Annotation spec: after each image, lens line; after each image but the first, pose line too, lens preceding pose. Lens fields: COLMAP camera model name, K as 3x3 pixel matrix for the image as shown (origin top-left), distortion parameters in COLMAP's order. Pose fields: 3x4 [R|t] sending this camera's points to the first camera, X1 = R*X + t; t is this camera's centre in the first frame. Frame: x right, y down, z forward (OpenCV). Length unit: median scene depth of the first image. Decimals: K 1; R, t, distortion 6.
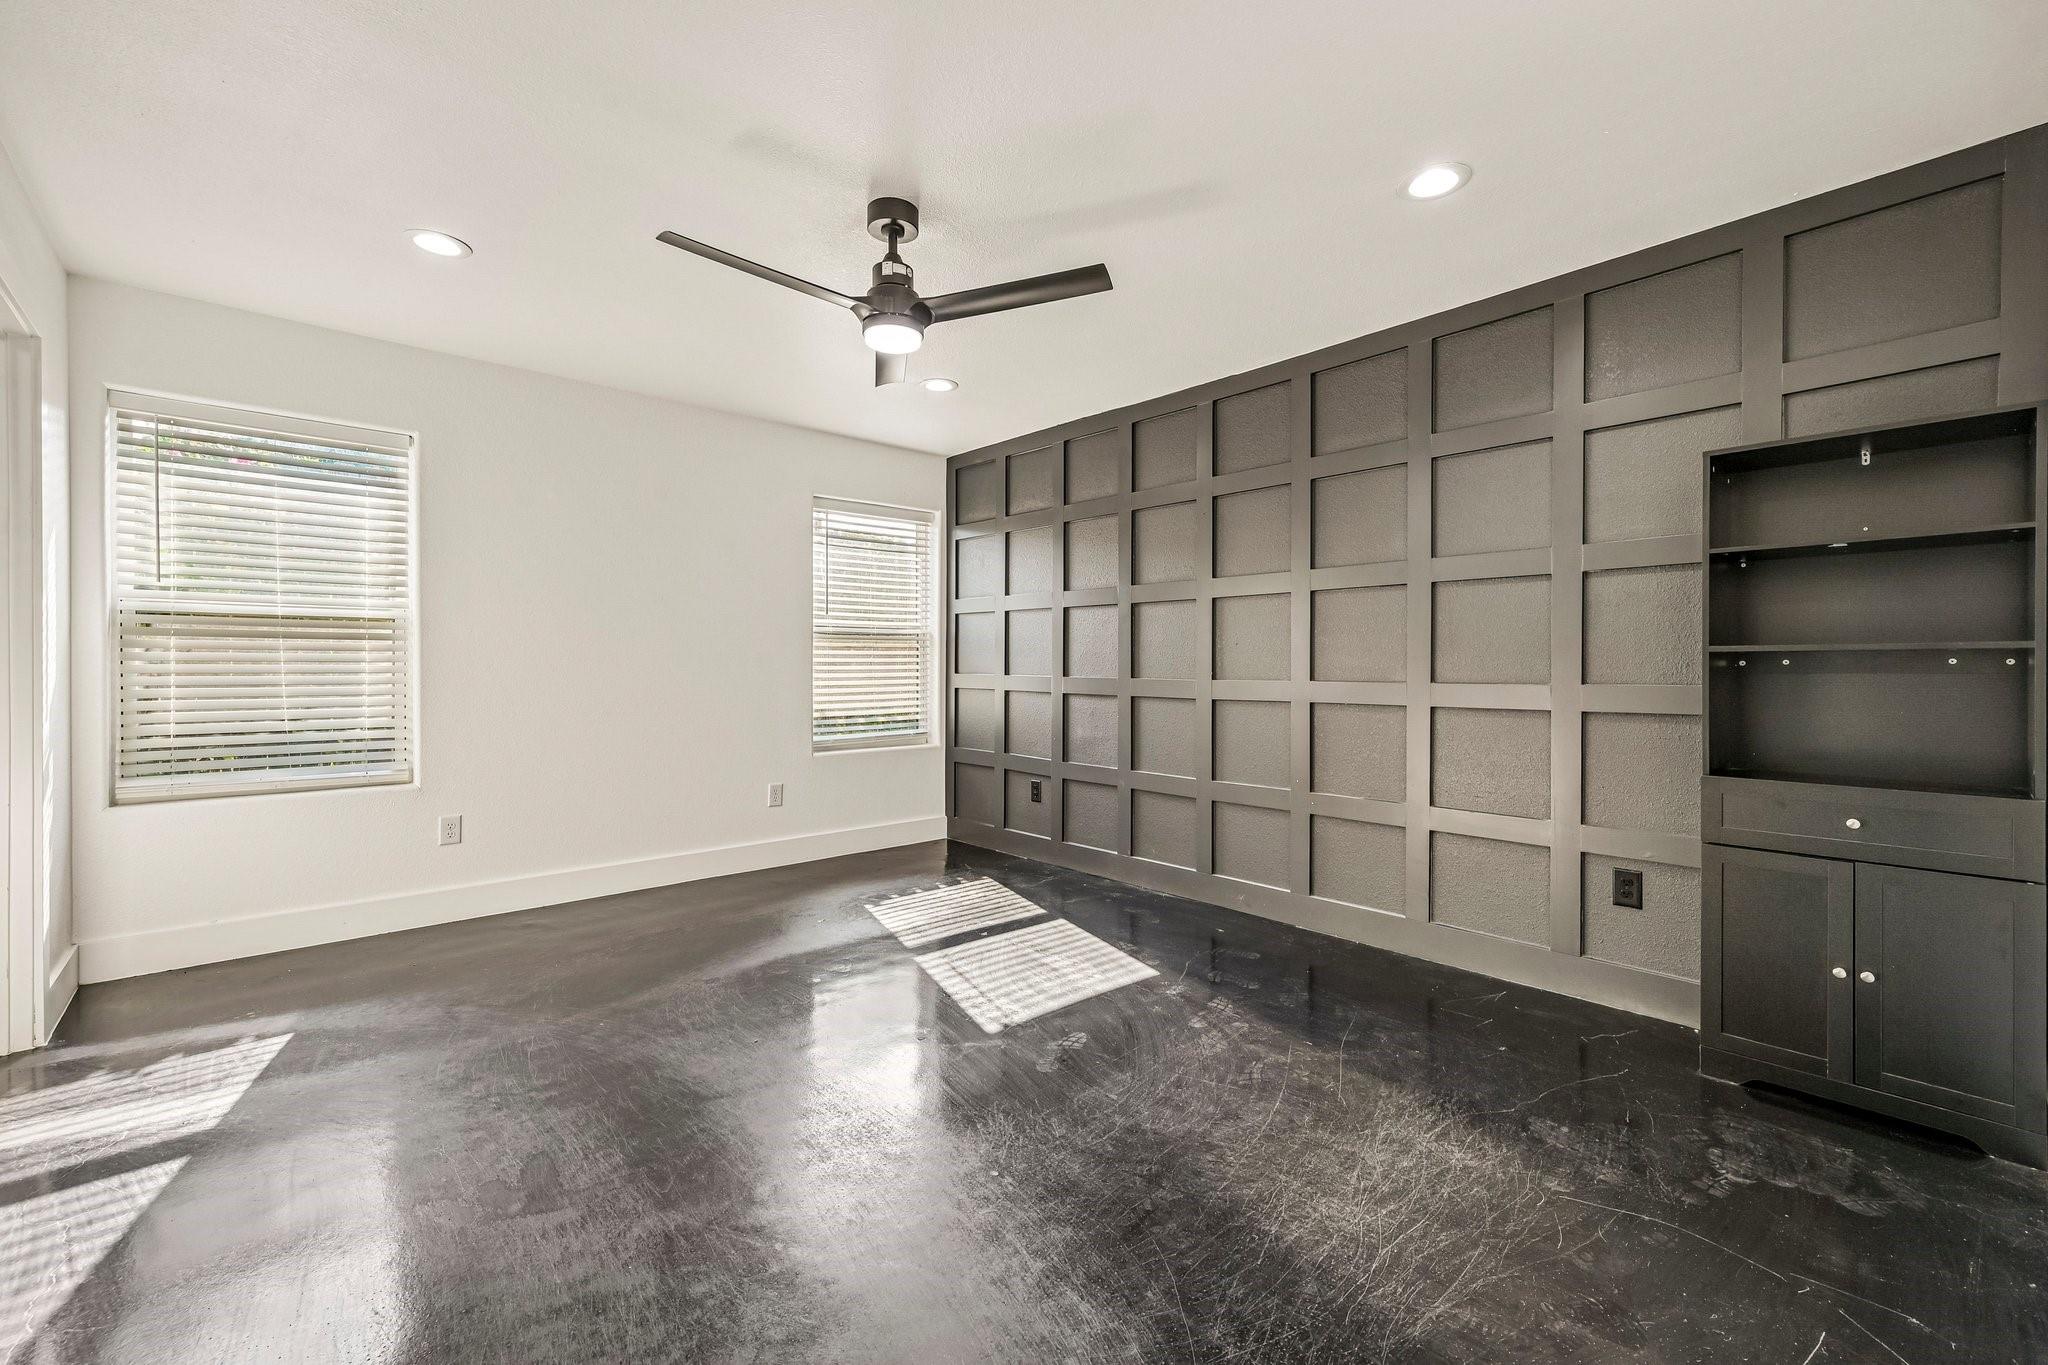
lens RADIAL K [[848.3, 0, 1033.9], [0, 848.3, 666.9], [0, 0, 1]] dist [-0.003445, 0.004148]
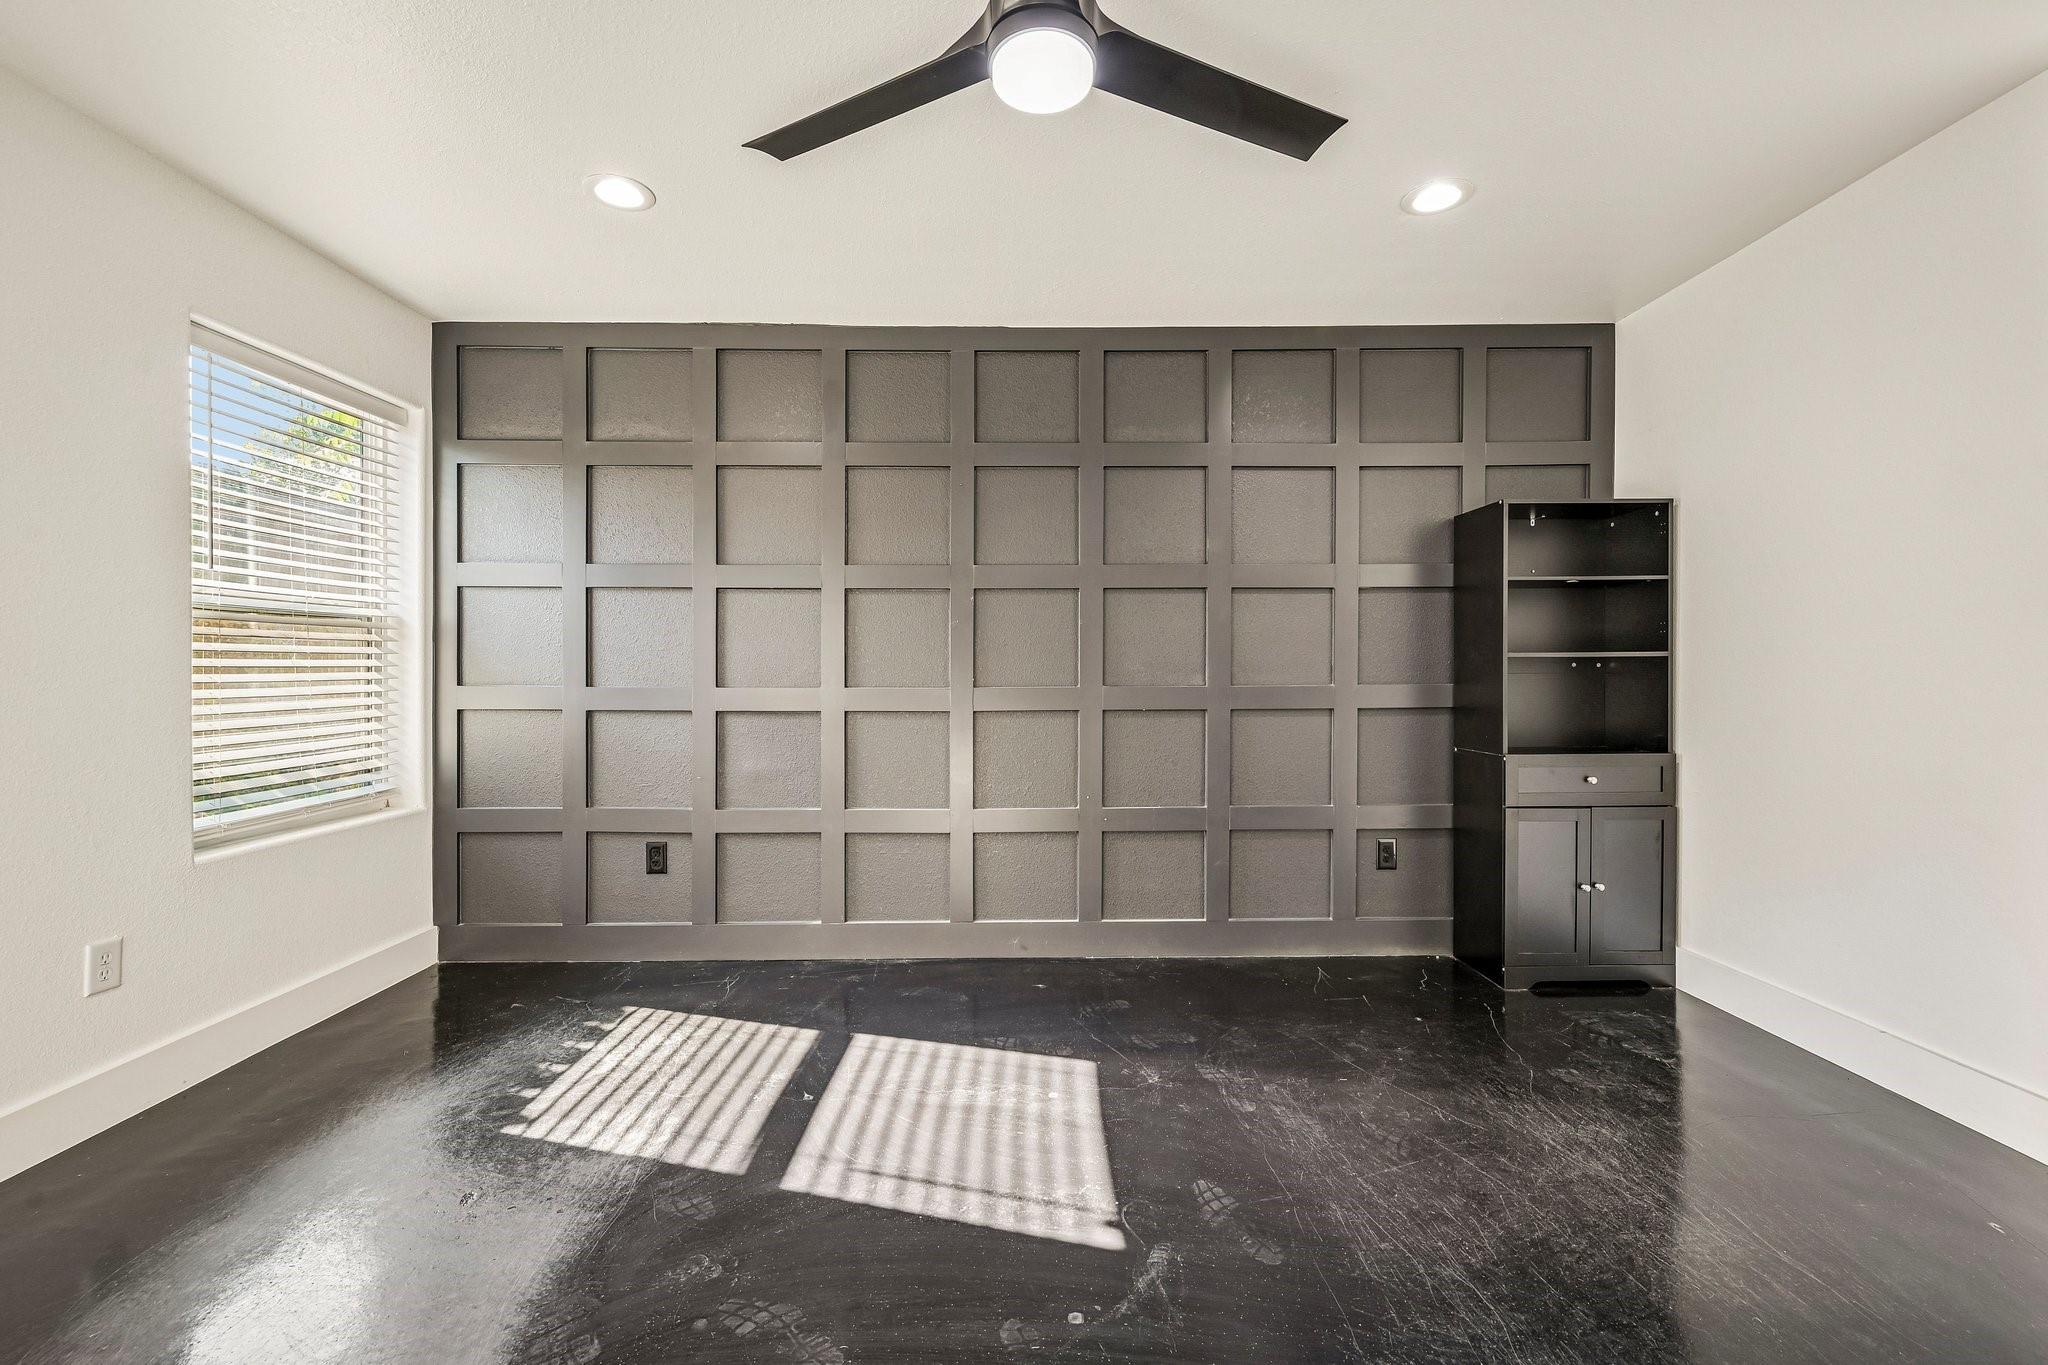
lens RADIAL K [[848.3, 0, 1033.9], [0, 848.3, 666.9], [0, 0, 1]] dist [-0.003445, 0.004148]
pose [[0.664333, -0.002588, 0.747432, -0.359903], [0.005708, 0.999982, -0.001610, -0.002740], [-0.747415, 0.005336, 0.664336, 0.392609]]
